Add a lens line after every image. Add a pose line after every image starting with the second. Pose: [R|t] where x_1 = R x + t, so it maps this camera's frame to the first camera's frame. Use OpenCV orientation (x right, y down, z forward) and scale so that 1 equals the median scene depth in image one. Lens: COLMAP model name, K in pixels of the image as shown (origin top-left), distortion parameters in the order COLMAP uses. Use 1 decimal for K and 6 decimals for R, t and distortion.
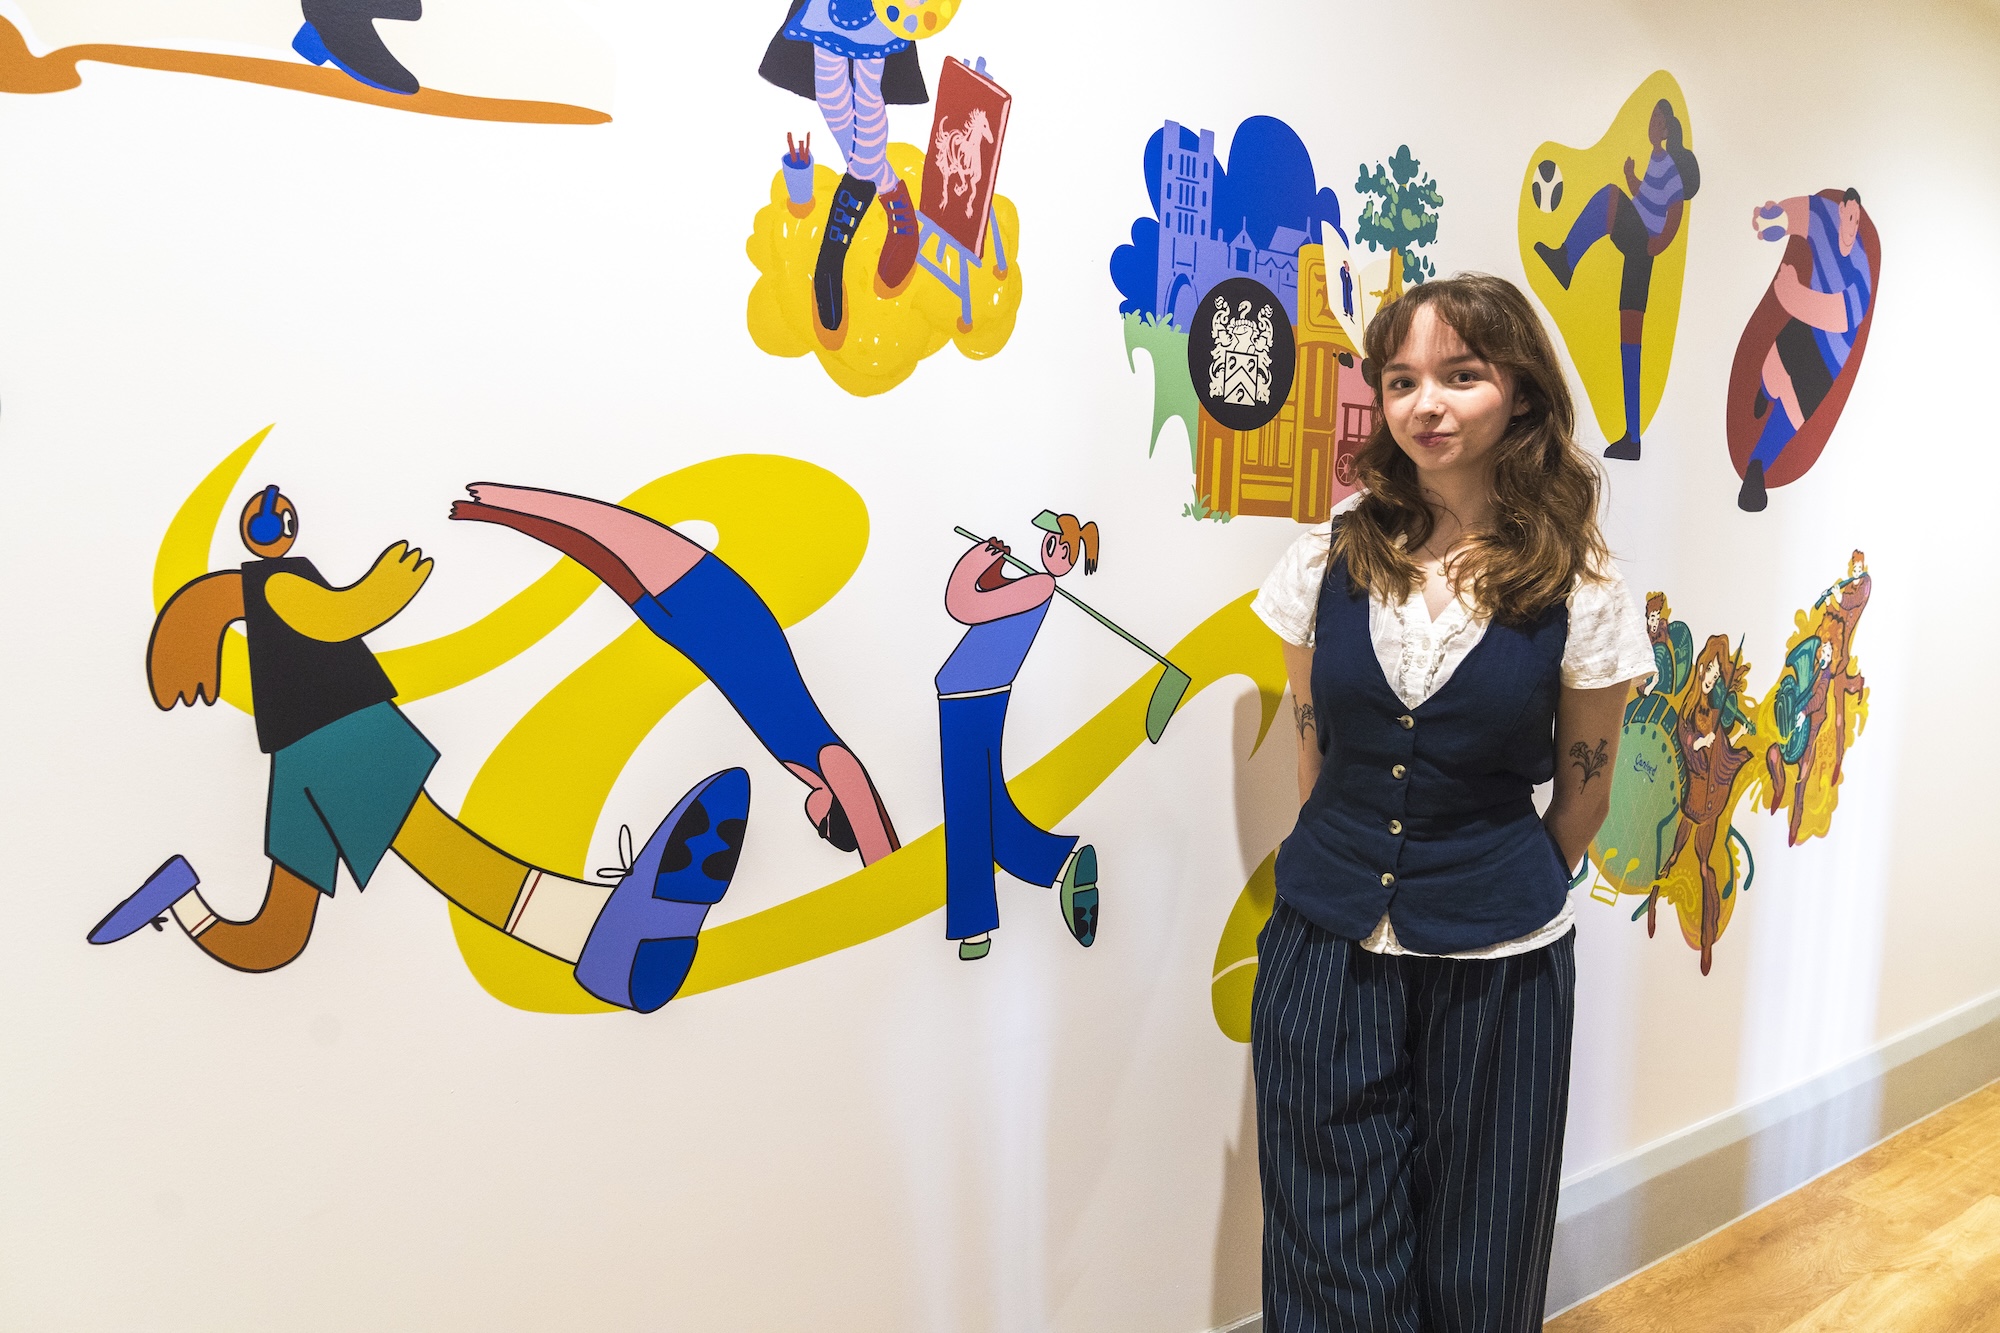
lens RADIAL K [[1344.9, 0, 994.6], [0, 1344.9, 658.1], [0, 0, 1]] dist [-0.029337, 0.016341]
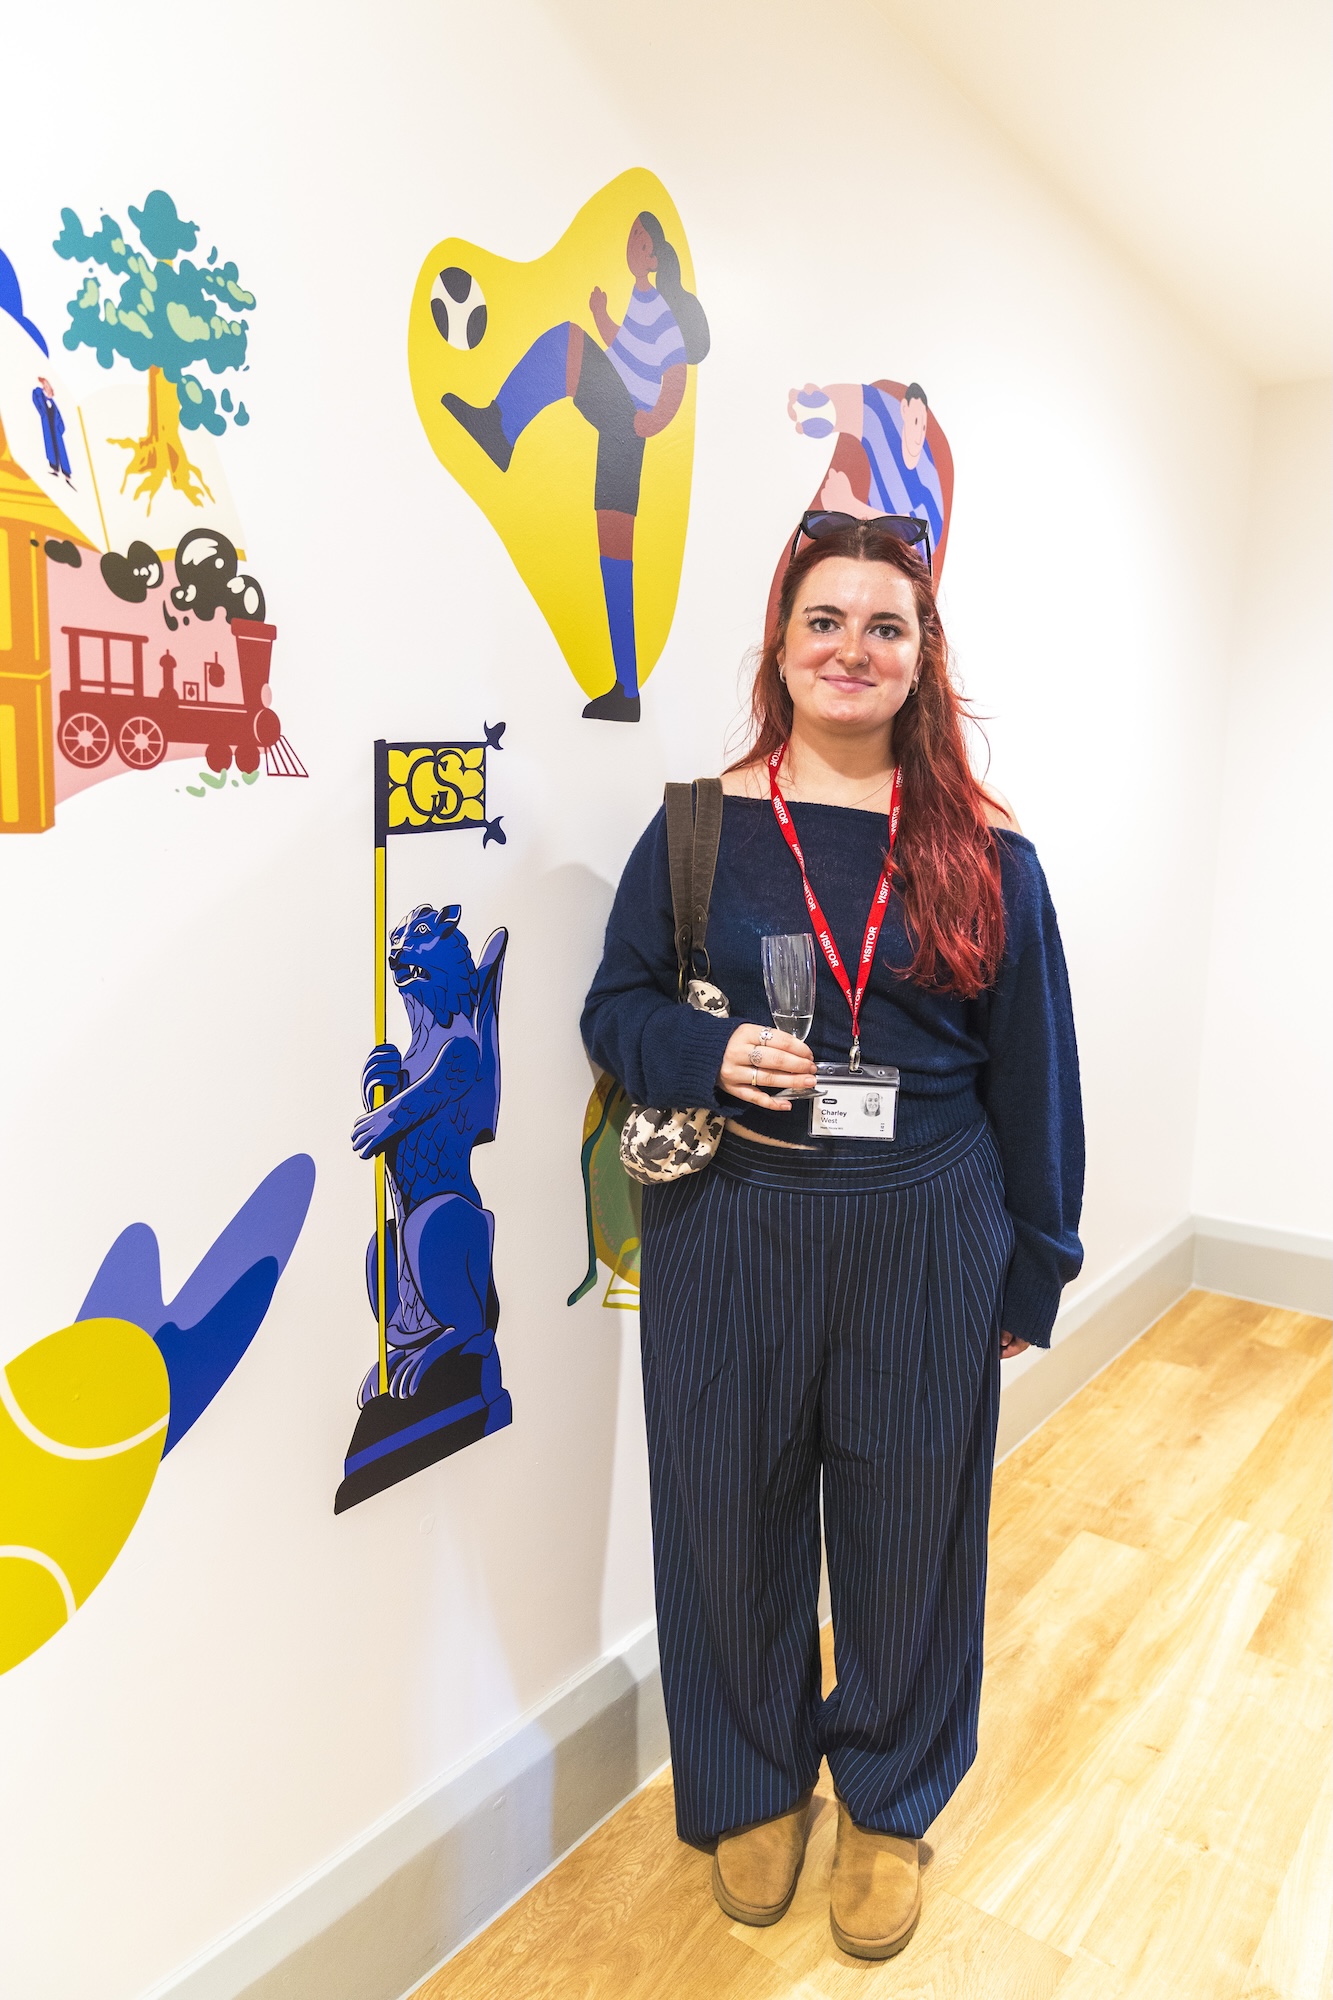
lens RADIAL K [[1344.9, 0, 668.7], [0, 1344.9, 1001.4], [0, 0, 1]] dist [-0.029337, 0.016341]
pose [[0.950963, -0.054598, 0.304447, 0.326085], [0.033325, 0.996653, 0.074642, -0.060983], [-0.307504, -0.060836, 0.949600, 0.349834]]
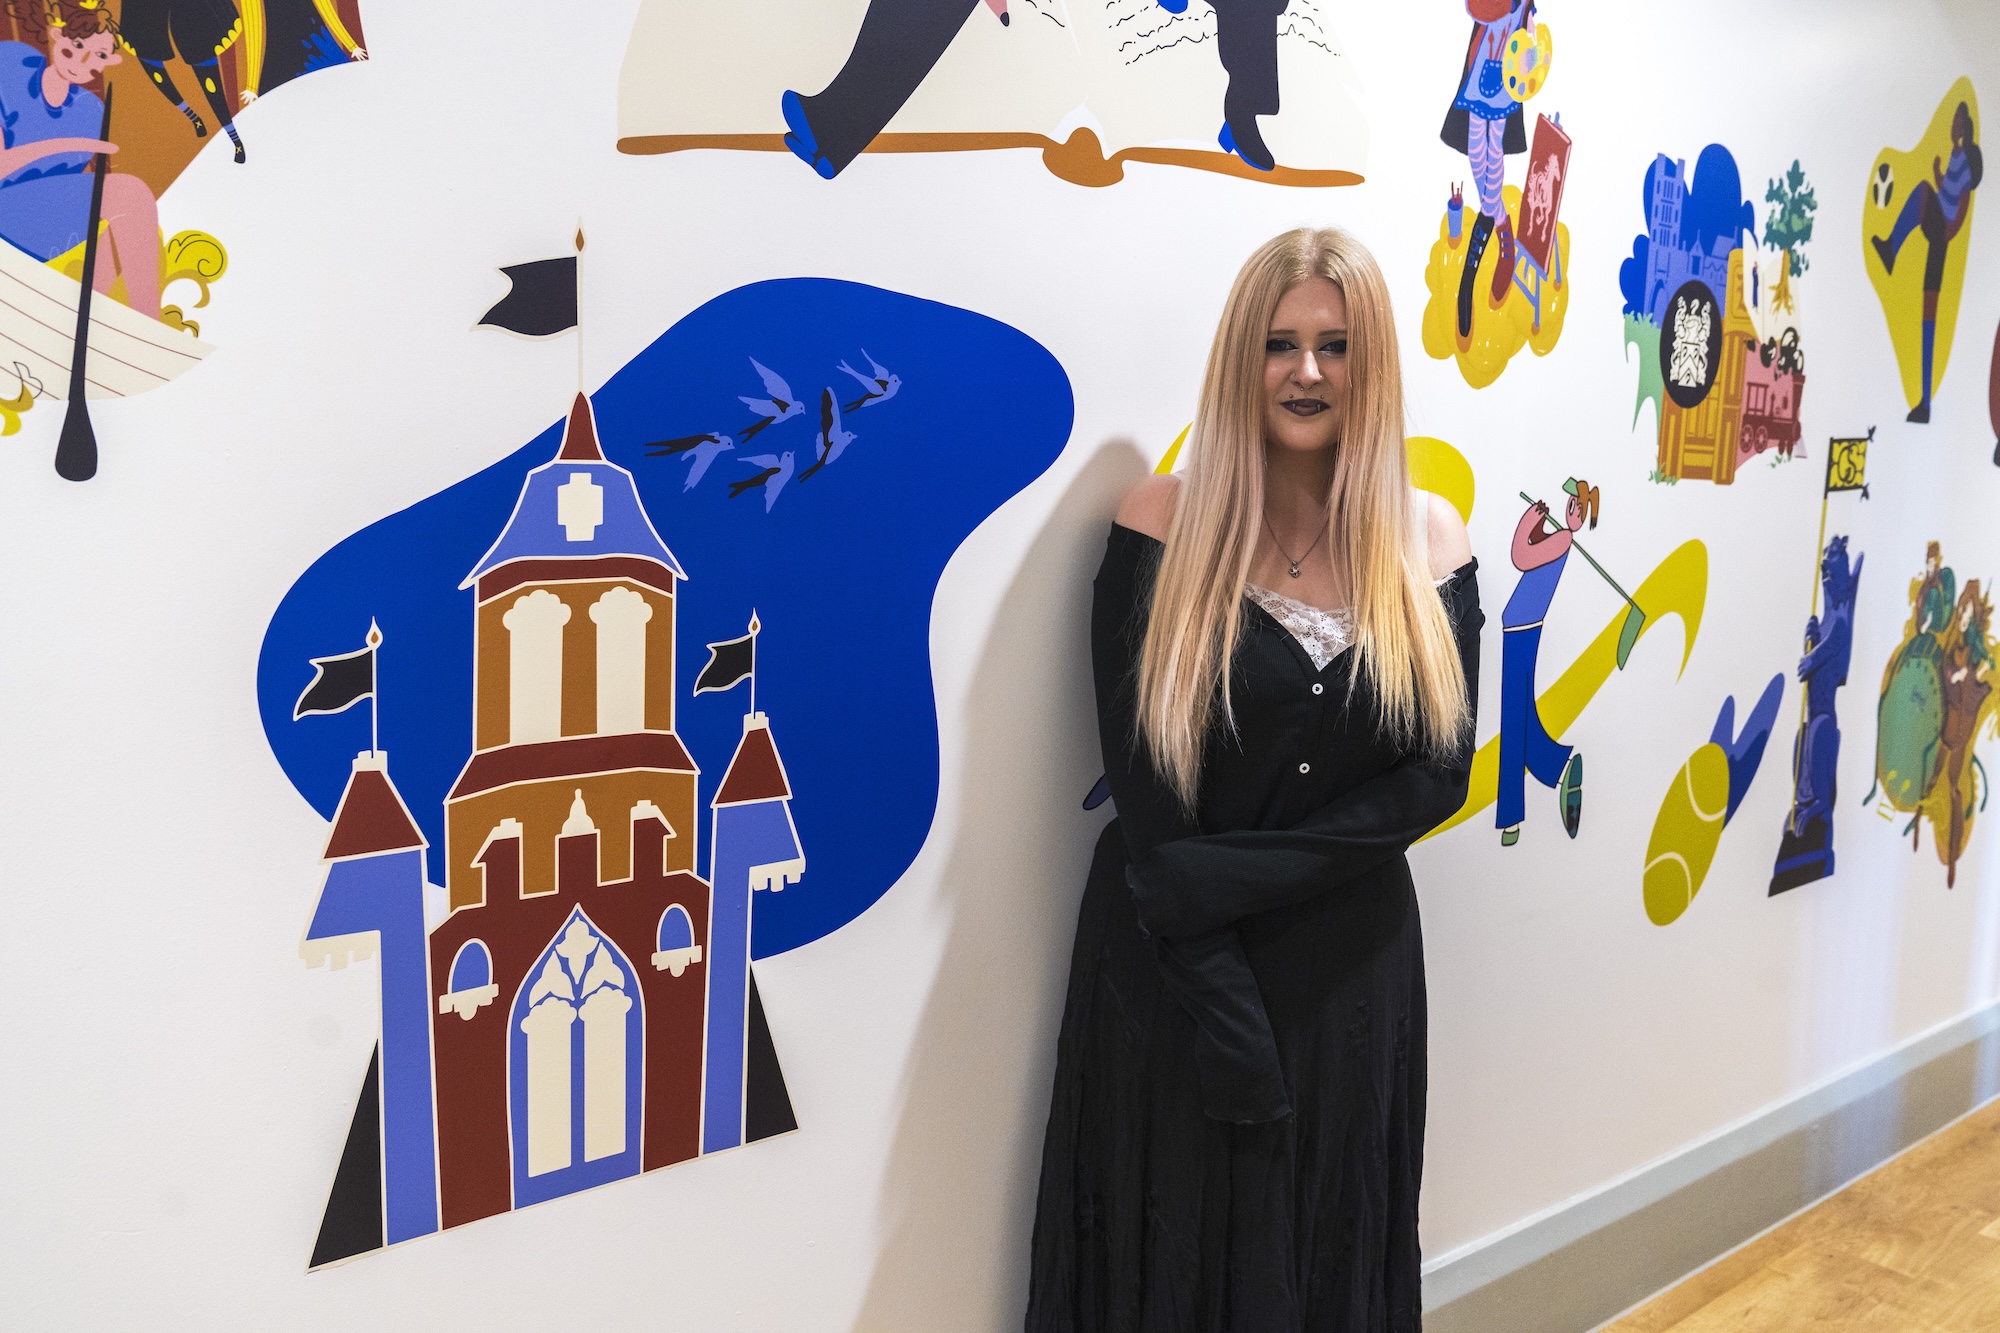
lens RADIAL K [[1686.9, 0, 982.2], [0, 1686.9, 657.2], [0, 0, 1]] dist [0.002989, -0.001945]
pose [[0.994267, -0.005252, 0.106797, -0.568610], [0.002178, 0.999581, 0.028879, 0.006702], [-0.106904, -0.028481, 0.993861, -0.407473]]
